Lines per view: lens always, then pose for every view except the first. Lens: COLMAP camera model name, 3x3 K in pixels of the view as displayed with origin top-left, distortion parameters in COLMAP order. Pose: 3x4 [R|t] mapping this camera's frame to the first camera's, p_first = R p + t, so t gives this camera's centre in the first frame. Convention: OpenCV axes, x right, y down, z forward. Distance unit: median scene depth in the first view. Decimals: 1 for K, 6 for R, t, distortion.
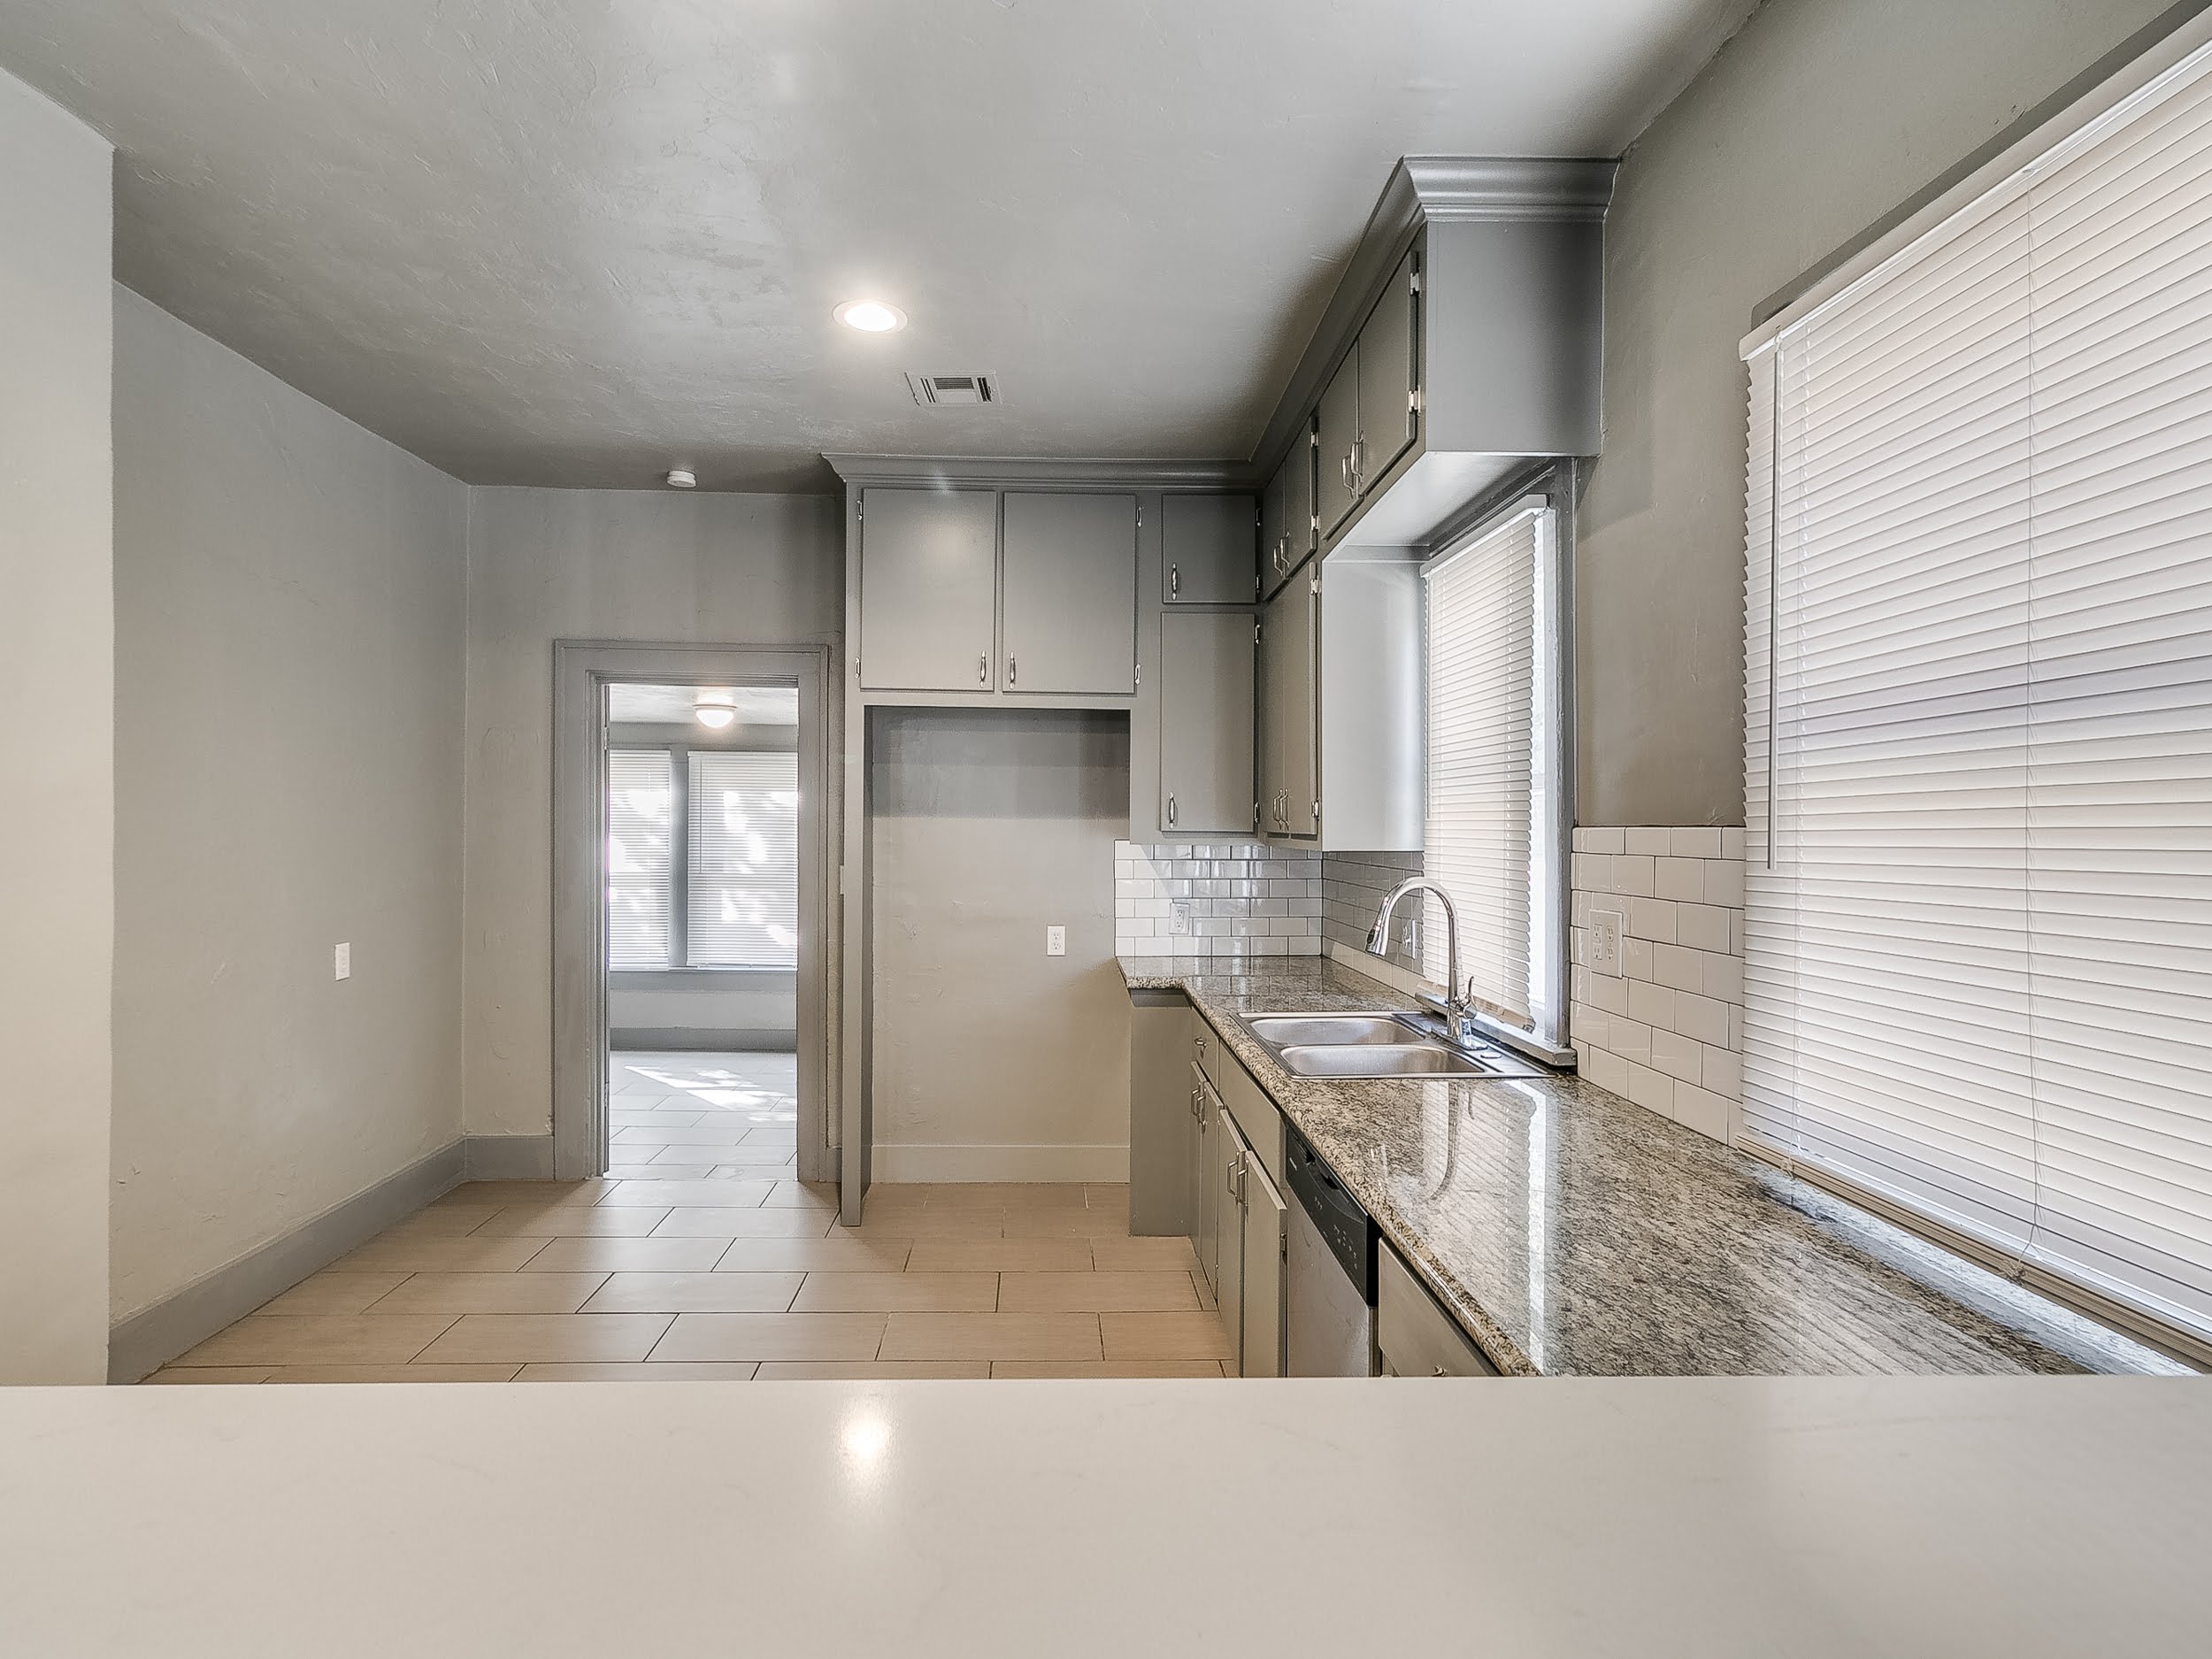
lens RADIAL K [[2611.9, 0, 1106.0], [0, 2611.9, 829.5], [0, 0, 1]] dist [-0.002287, 0.005619]
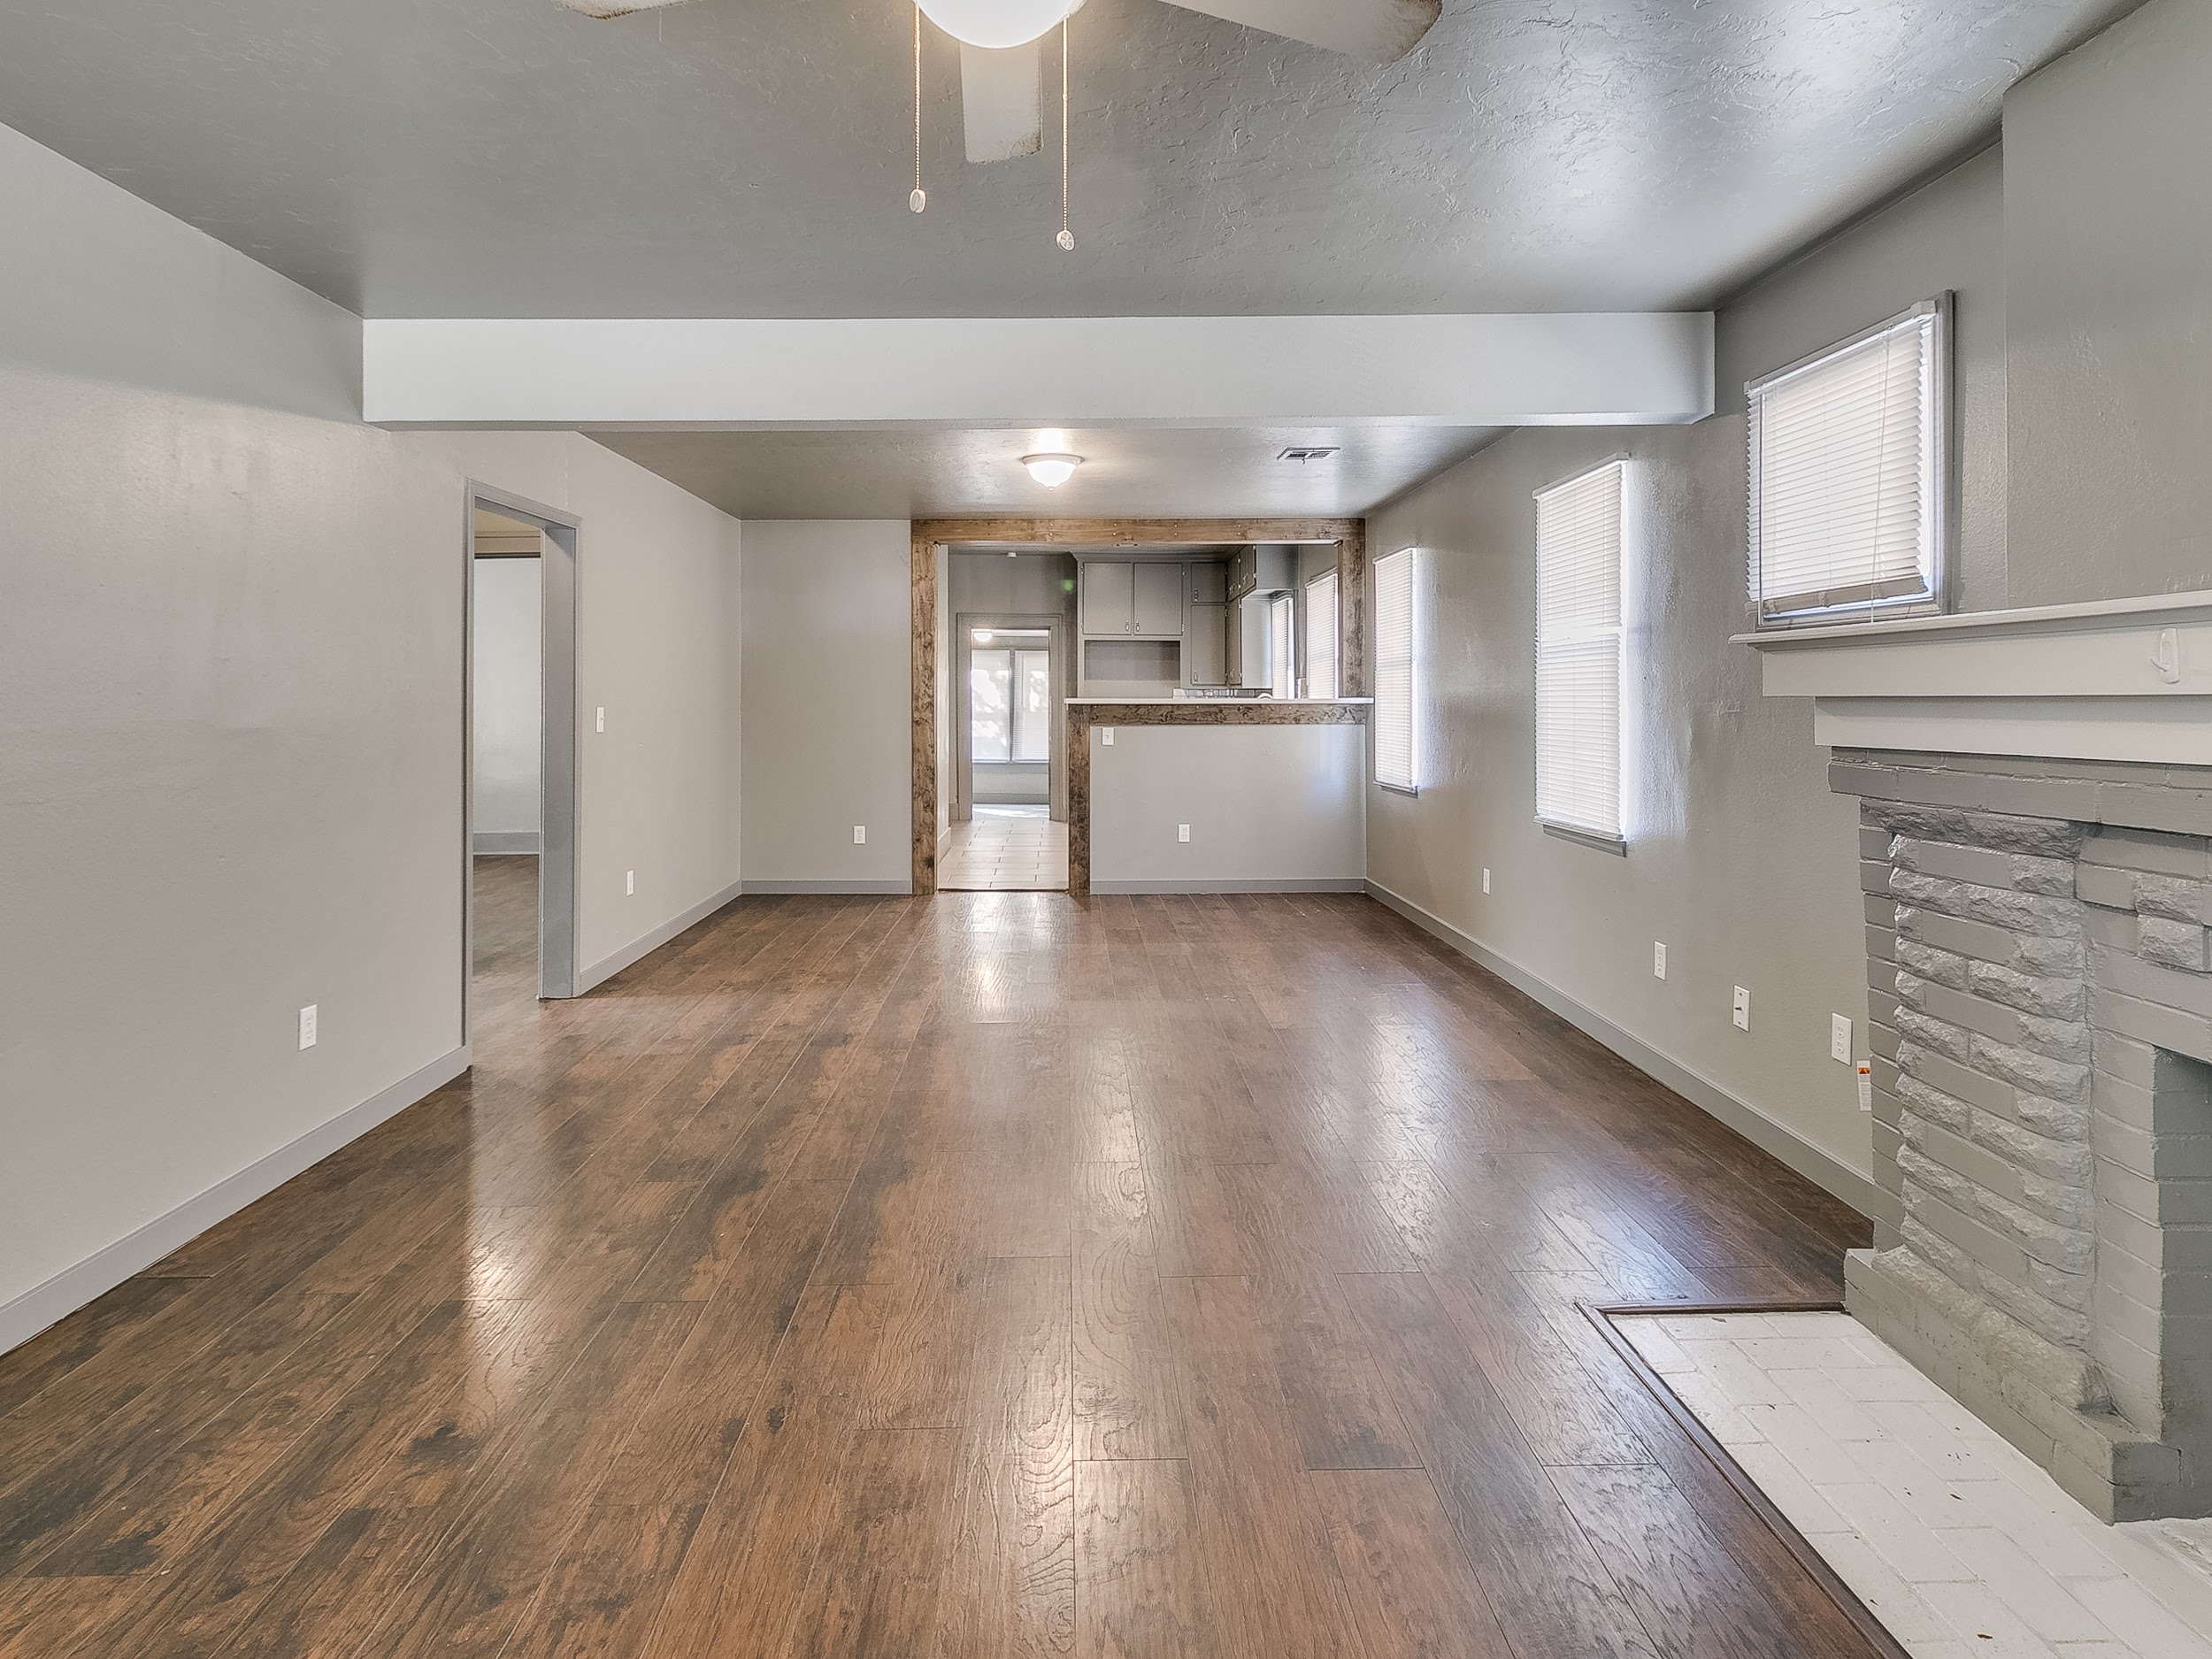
lens RADIAL K [[2611.9, 0, 1106.0], [0, 2611.9, 829.5], [0, 0, 1]] dist [-0.002287, 0.005619]
pose [[0.999945, -0.006957, -0.007828, -0.049382], [0.007328, 0.998801, 0.048401, 0.019666], [0.007482, -0.048456, 0.998797, -1.776358]]
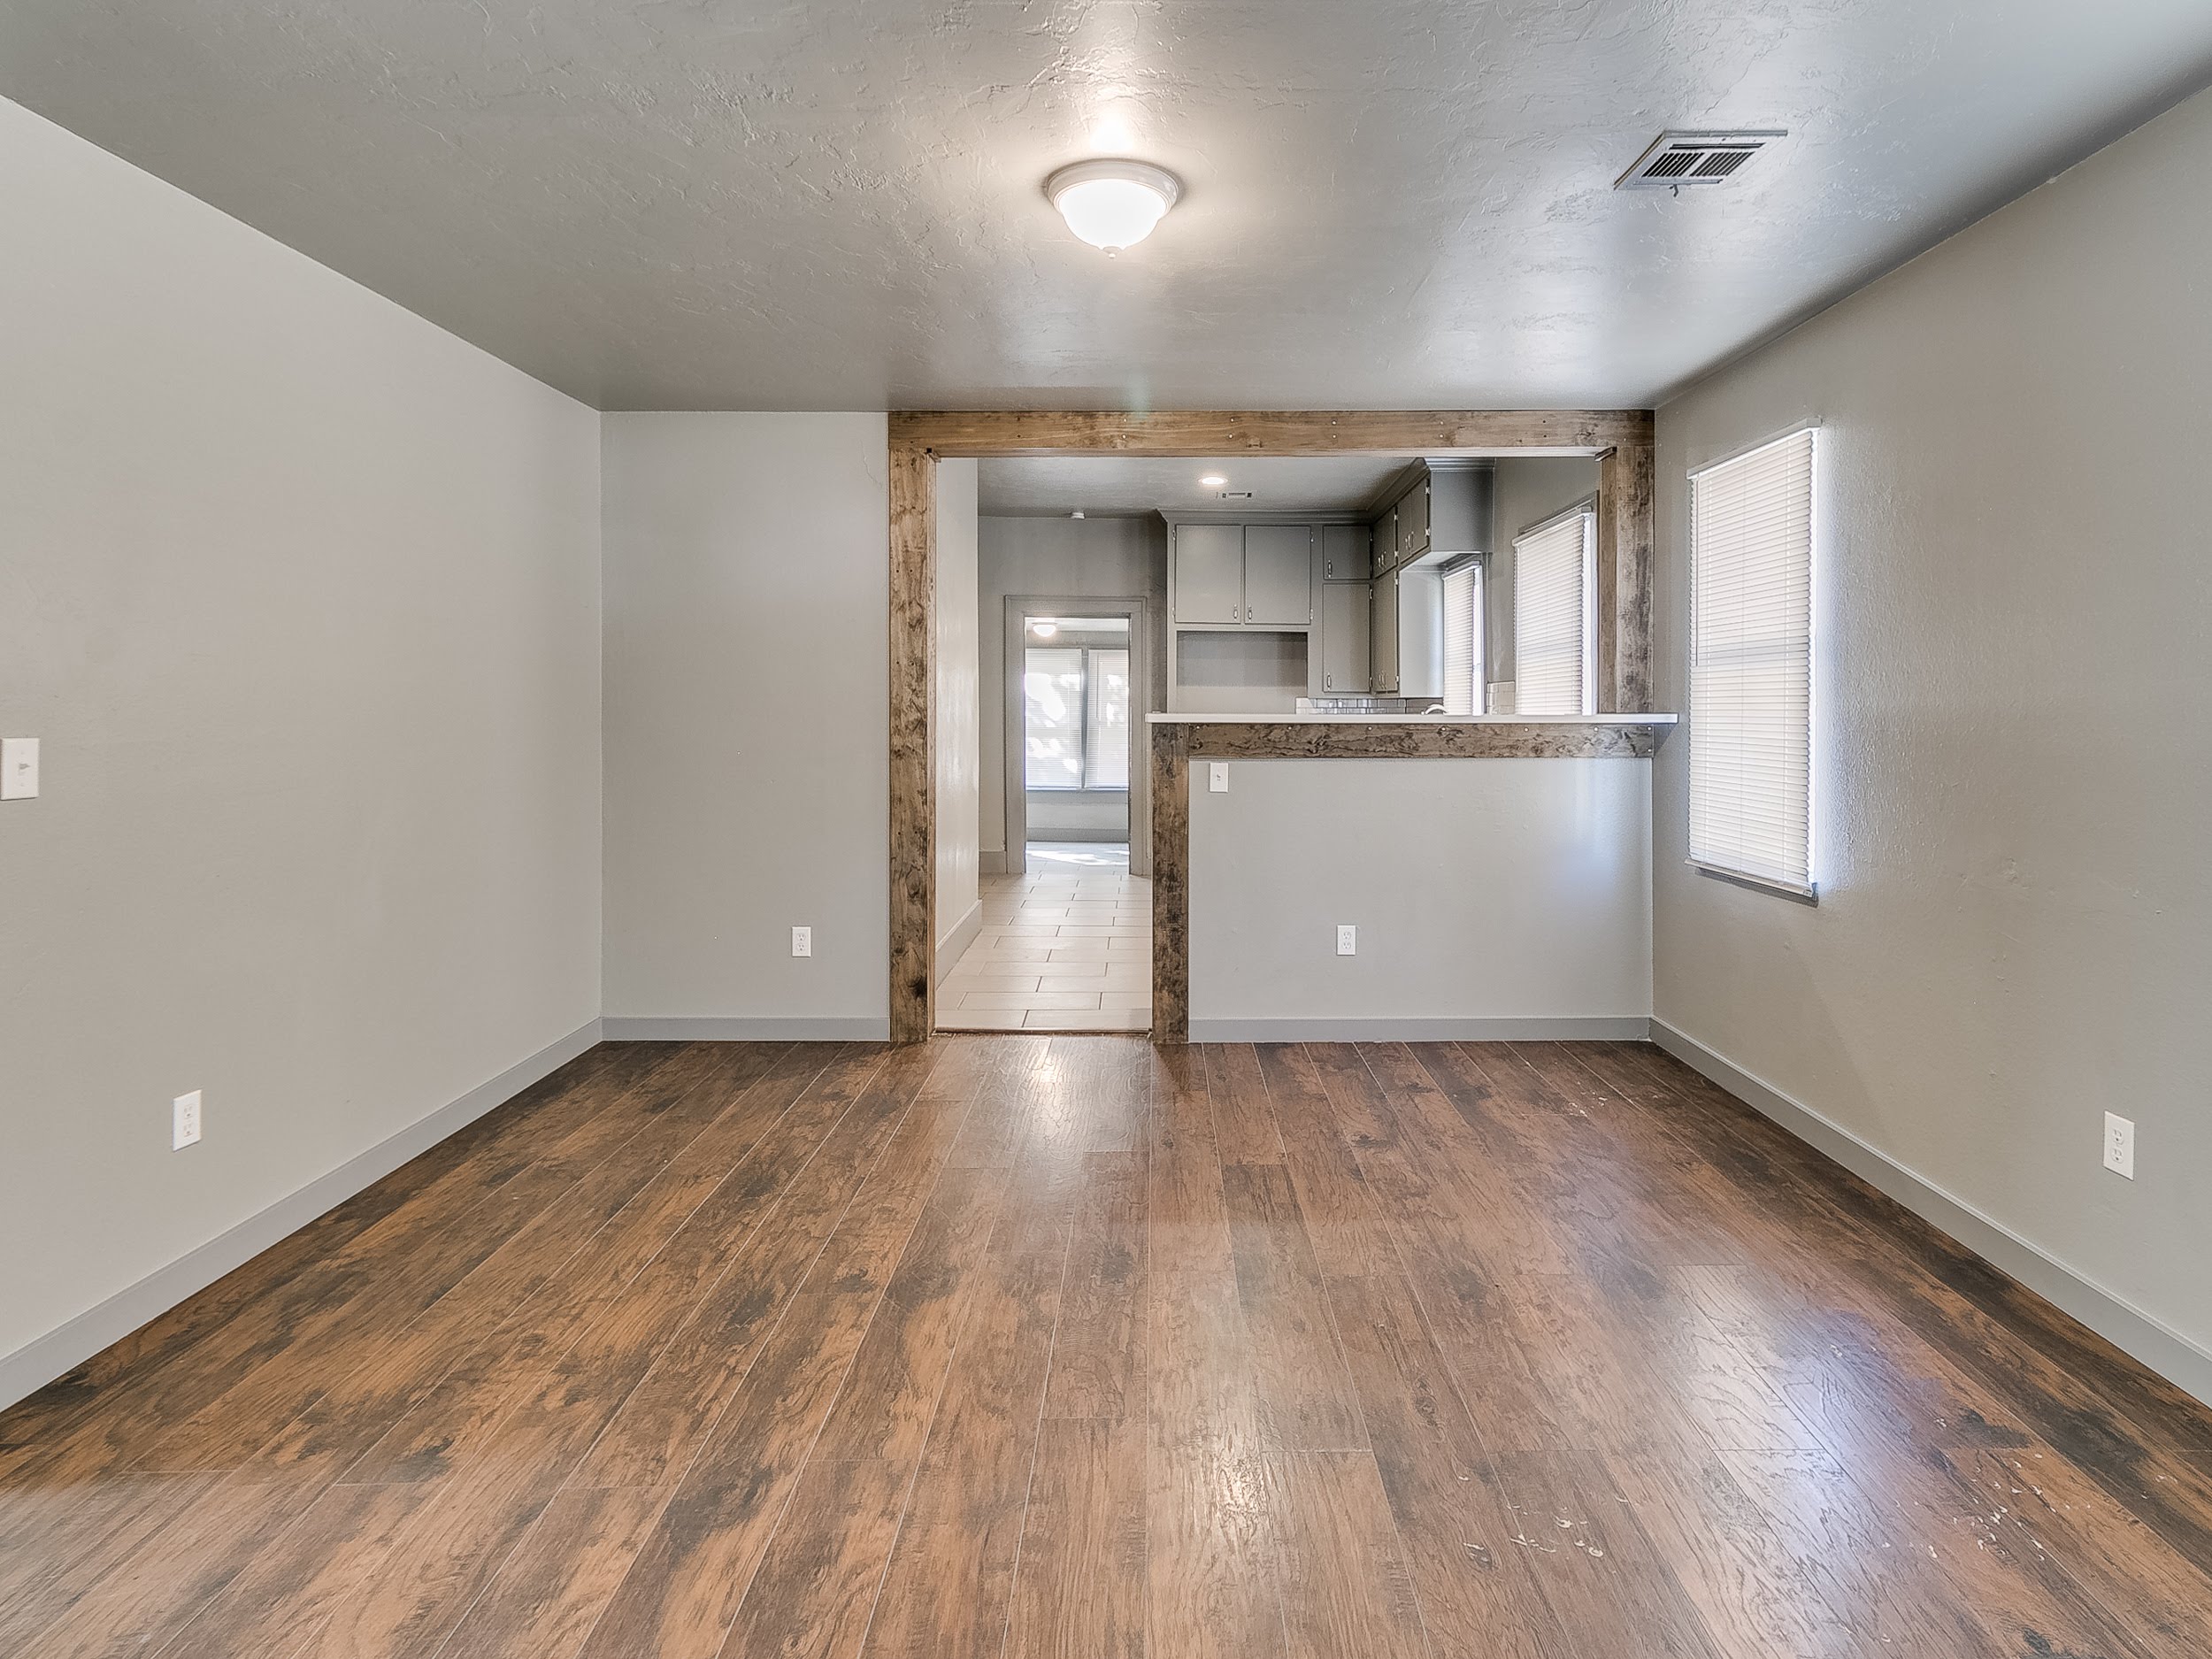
lens RADIAL K [[2611.9, 0, 1106.0], [0, 2611.9, 829.5], [0, 0, 1]] dist [-0.002287, 0.005619]
pose [[0.999136, -0.003729, -0.041393, -0.063909], [0.005578, 0.998988, 0.044641, 0.015884], [0.041185, -0.044834, 0.998145, -1.036853]]
